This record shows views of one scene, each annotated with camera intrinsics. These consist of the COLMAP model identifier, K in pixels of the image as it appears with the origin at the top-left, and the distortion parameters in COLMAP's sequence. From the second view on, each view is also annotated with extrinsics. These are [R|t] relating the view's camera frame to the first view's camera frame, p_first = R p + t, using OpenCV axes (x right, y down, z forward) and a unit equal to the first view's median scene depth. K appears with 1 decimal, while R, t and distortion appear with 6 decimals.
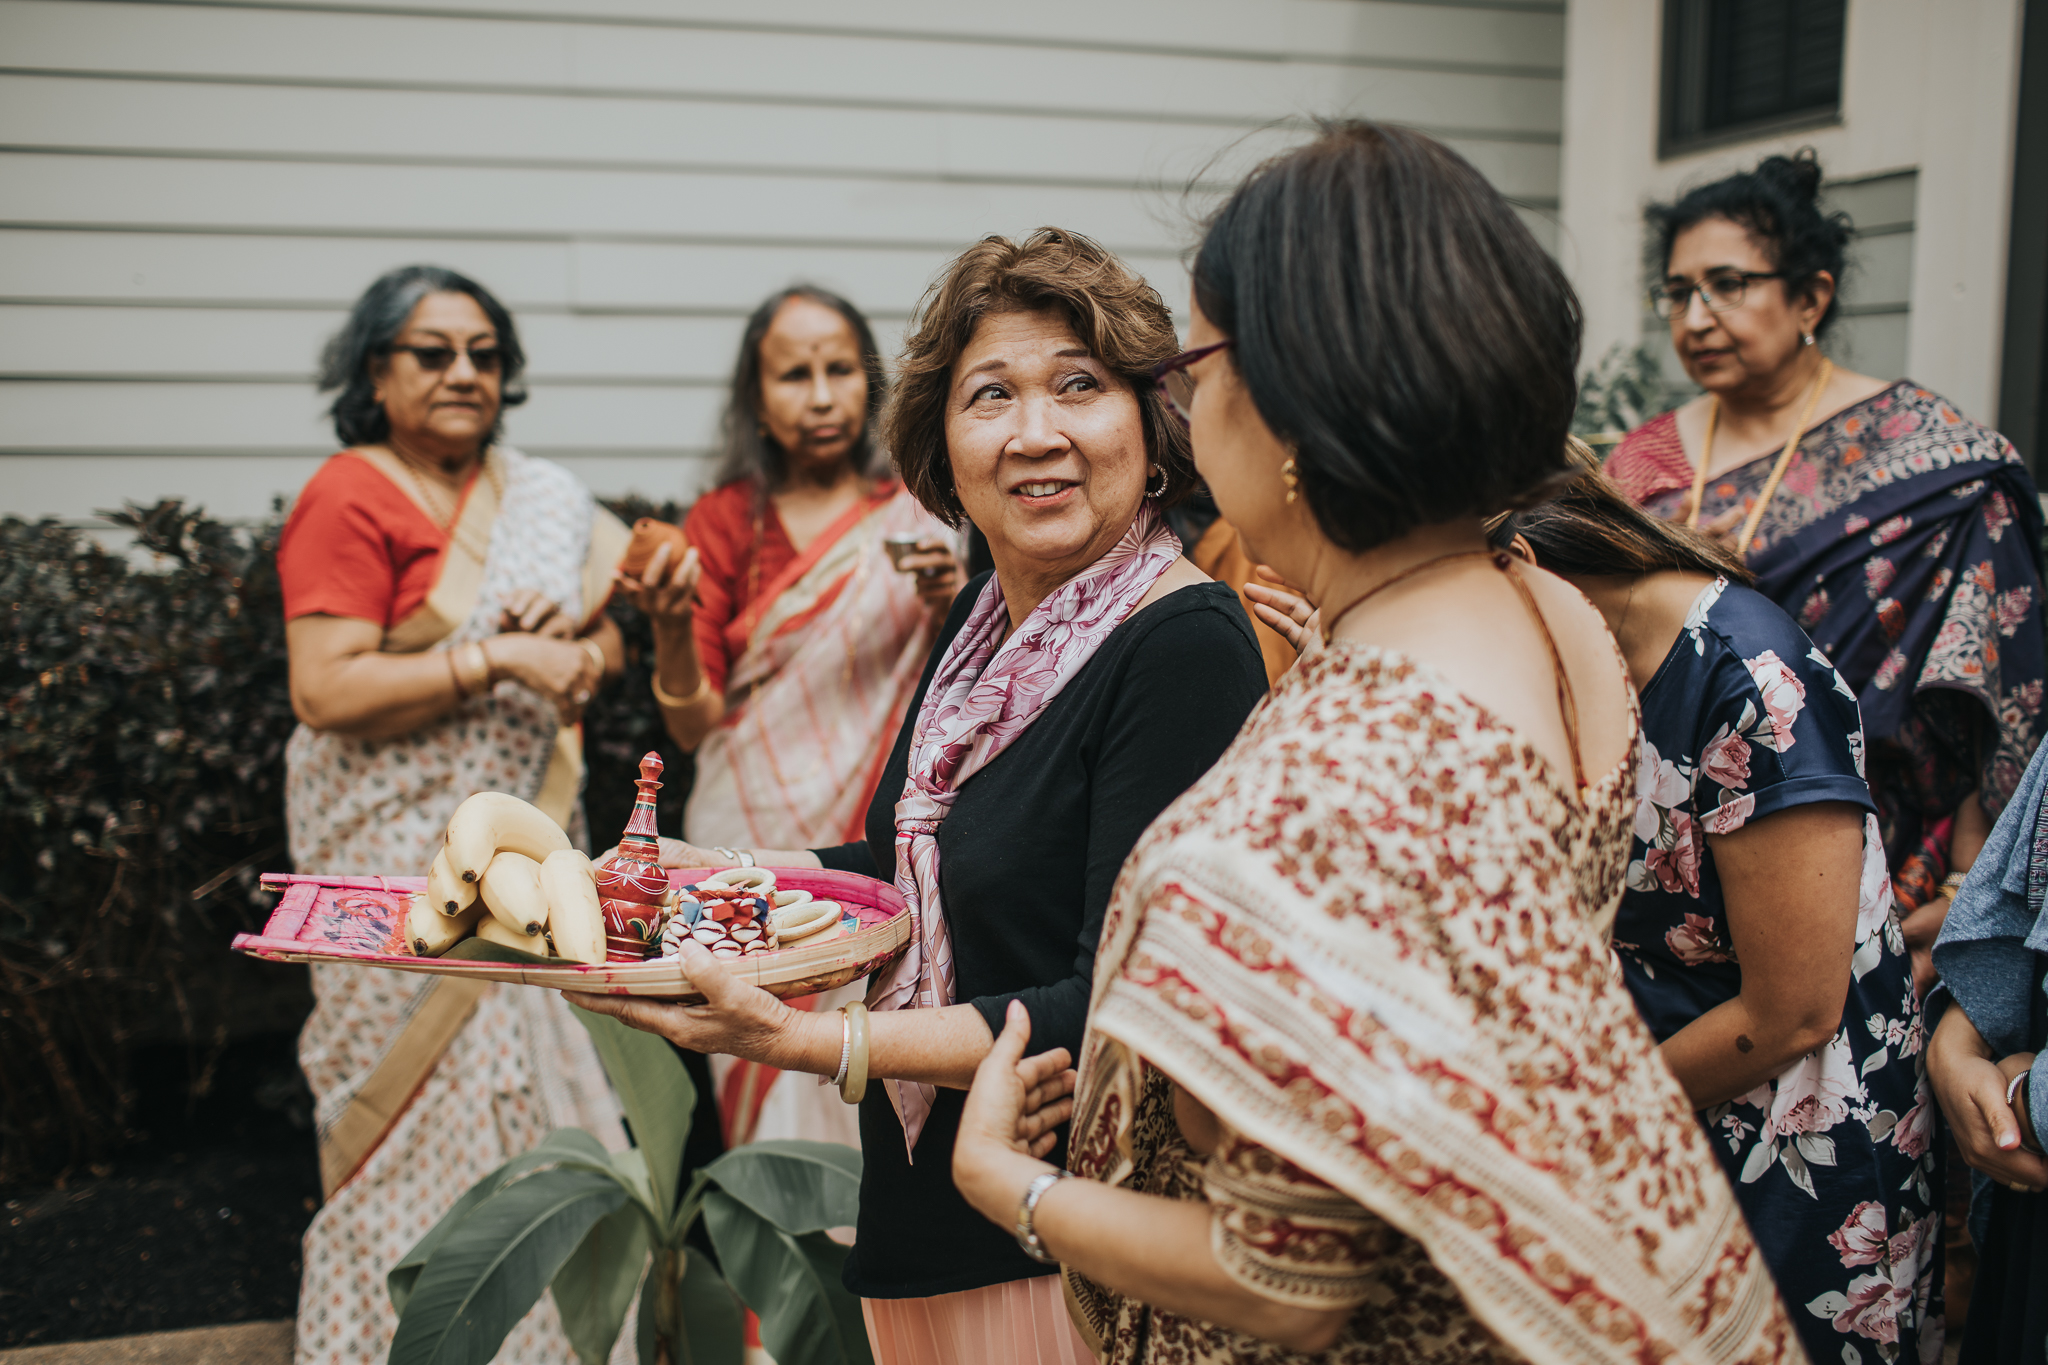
lens RADIAL K [[1996.7, 0, 1017.7], [0, 1996.7, 673.4], [0, 0, 1]] dist [-0.114178, 0.135290]
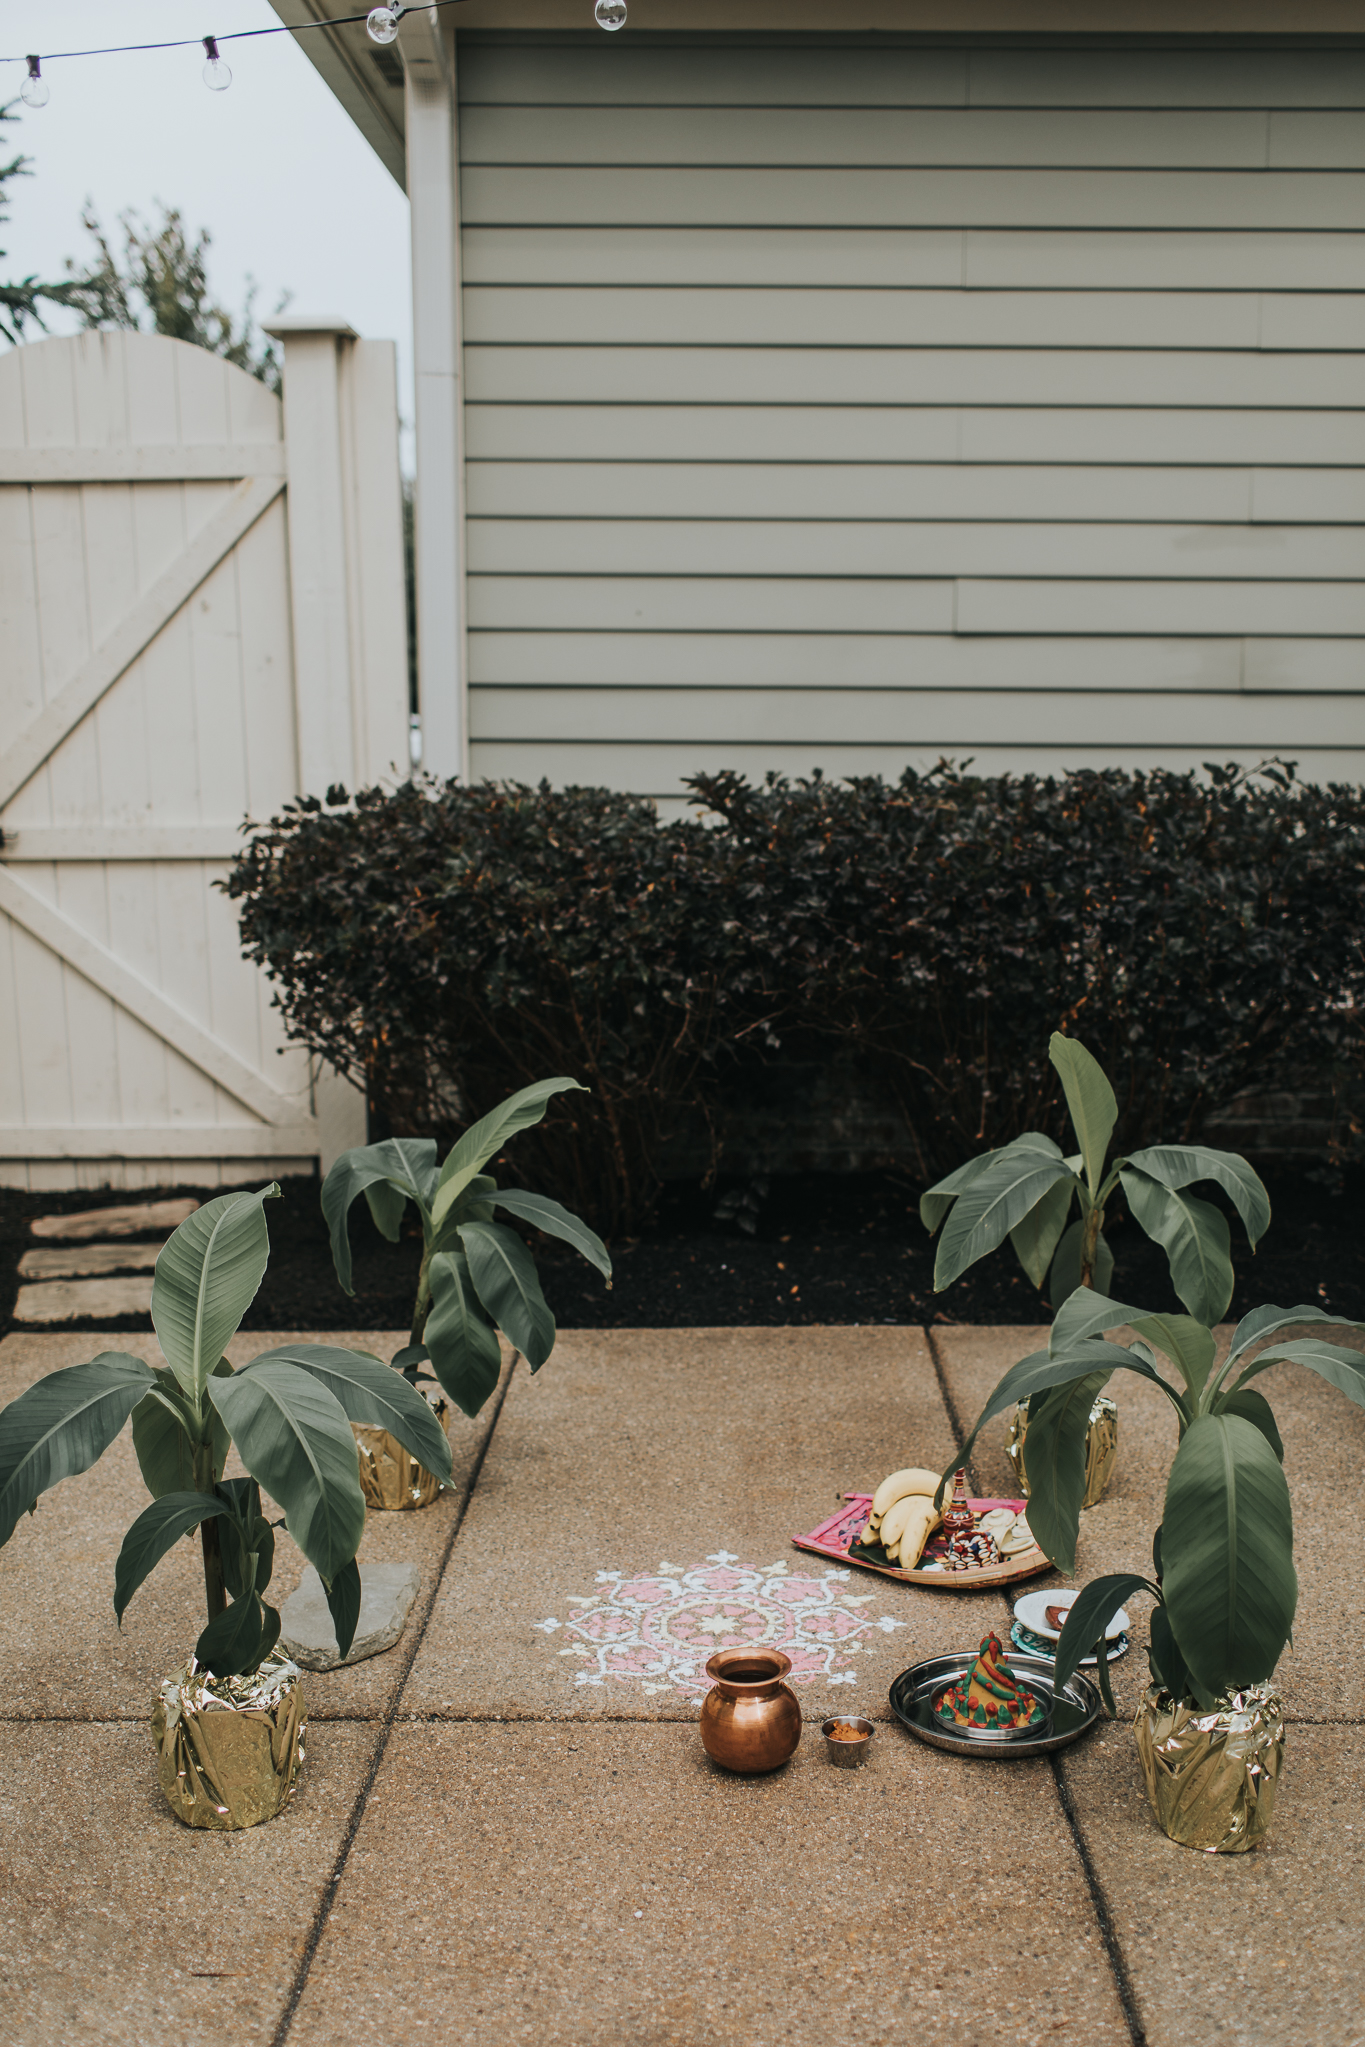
lens RADIAL K [[2085.0, 0, 738.8], [0, 2085.0, 1093.8], [0, 0, 1]] dist [0.001077, -0.002800]
pose [[0.969888, 0.040511, -0.240160, -0.031802], [-0.028210, 0.998119, 0.054439, 0.071516], [0.241914, -0.046025, 0.969206, -0.562022]]
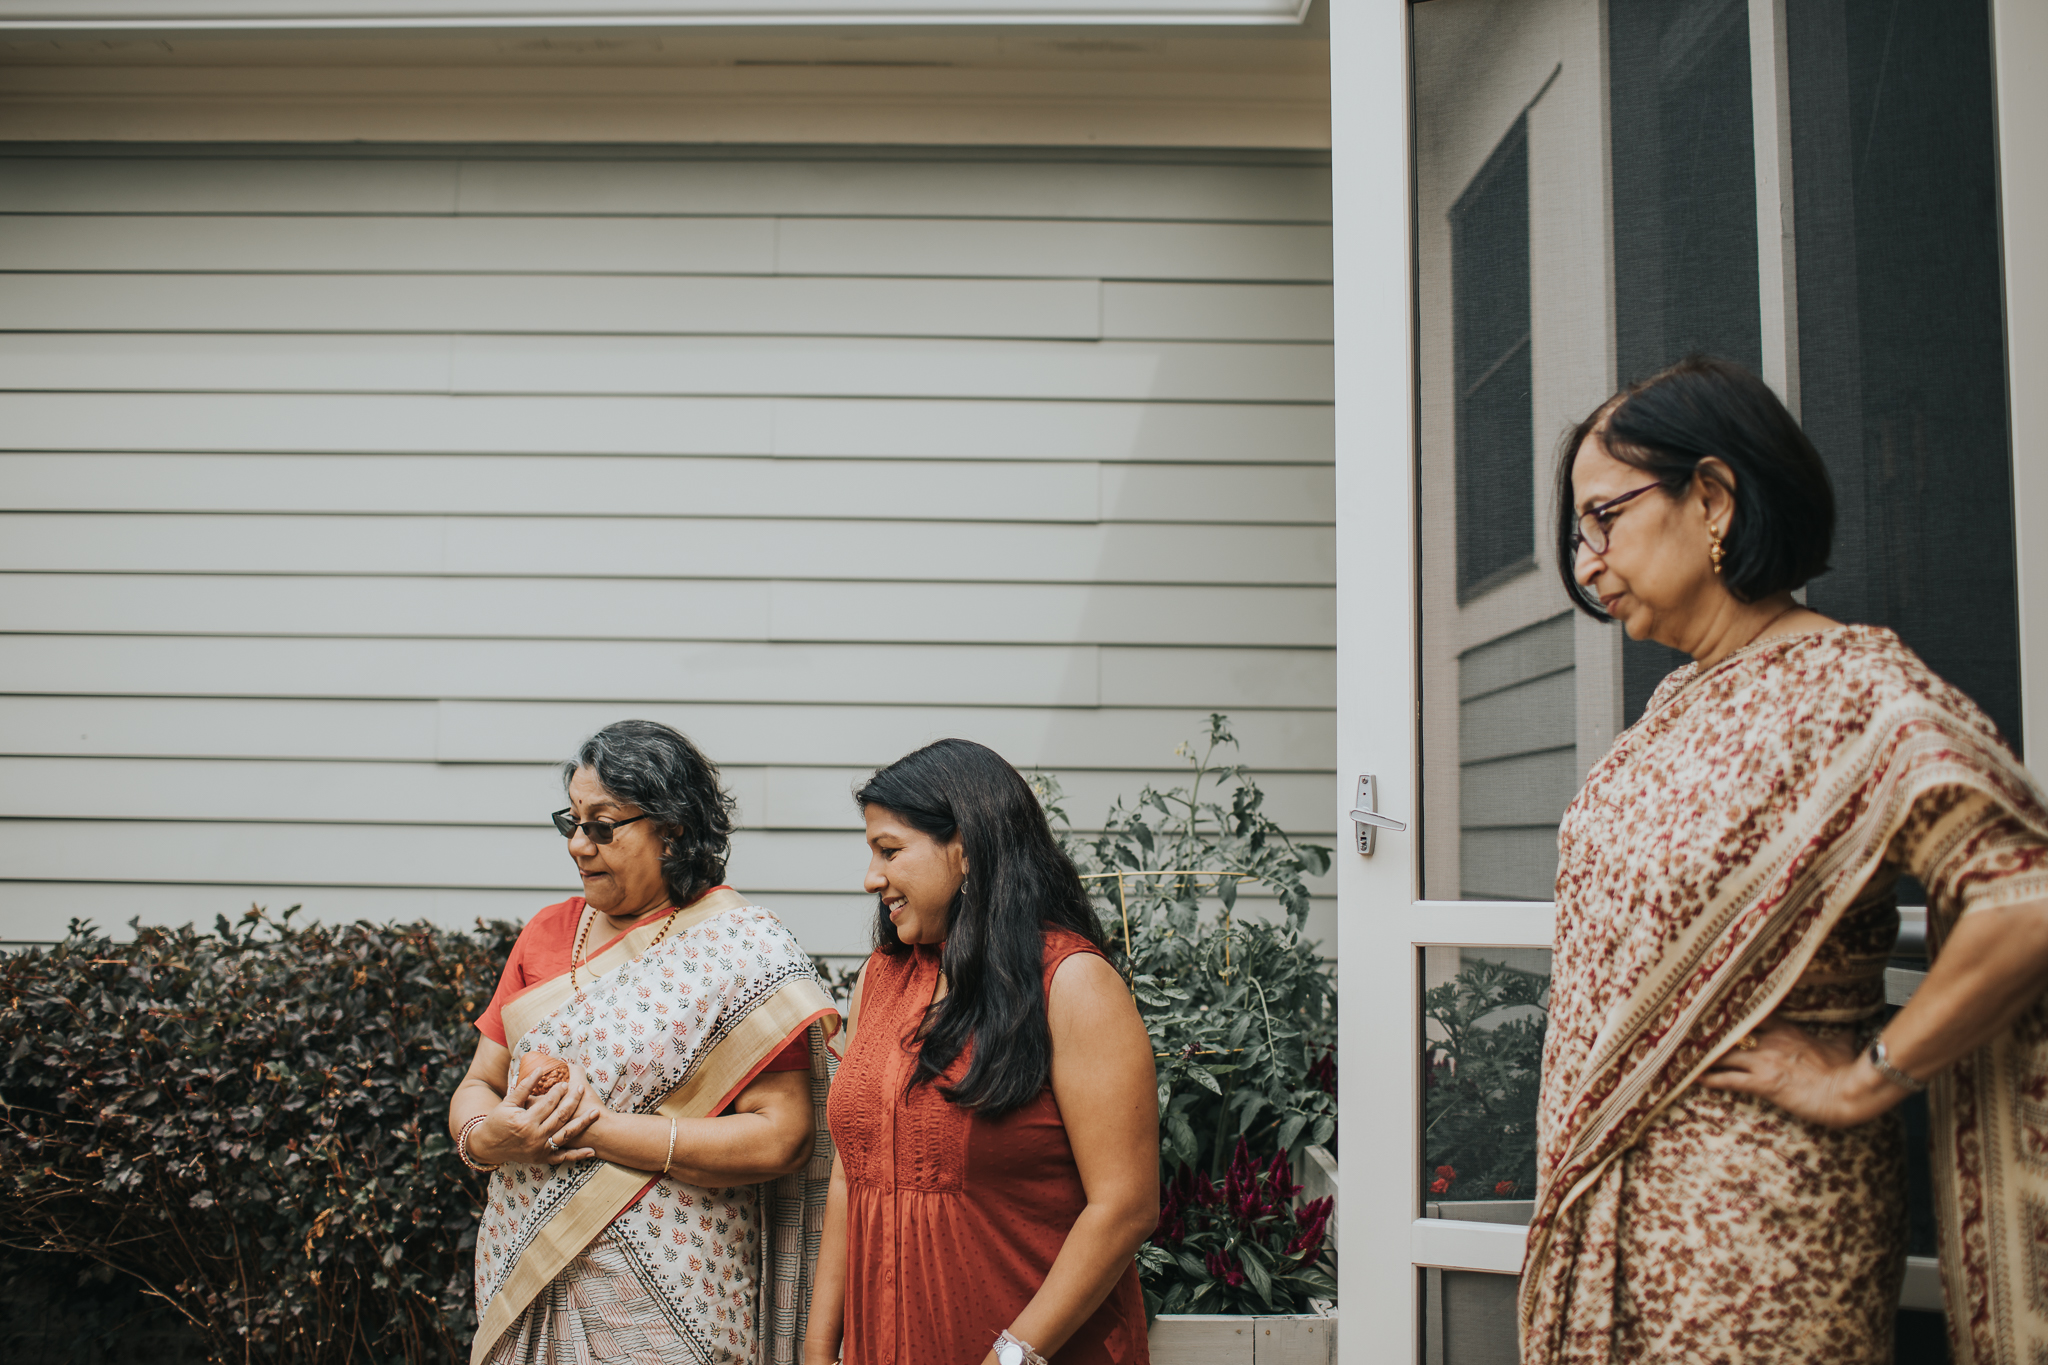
lens RADIAL K [[1996.7, 0, 1017.7], [0, 1996.7, 673.4], [0, 0, 1]] dist [-0.114178, 0.135290]
pose [[0.977141, -0.018405, -0.211796, 0.504508], [-0.028142, 0.976280, -0.214674, 0.003605], [0.210723, 0.215727, 0.953445, -0.041217]]
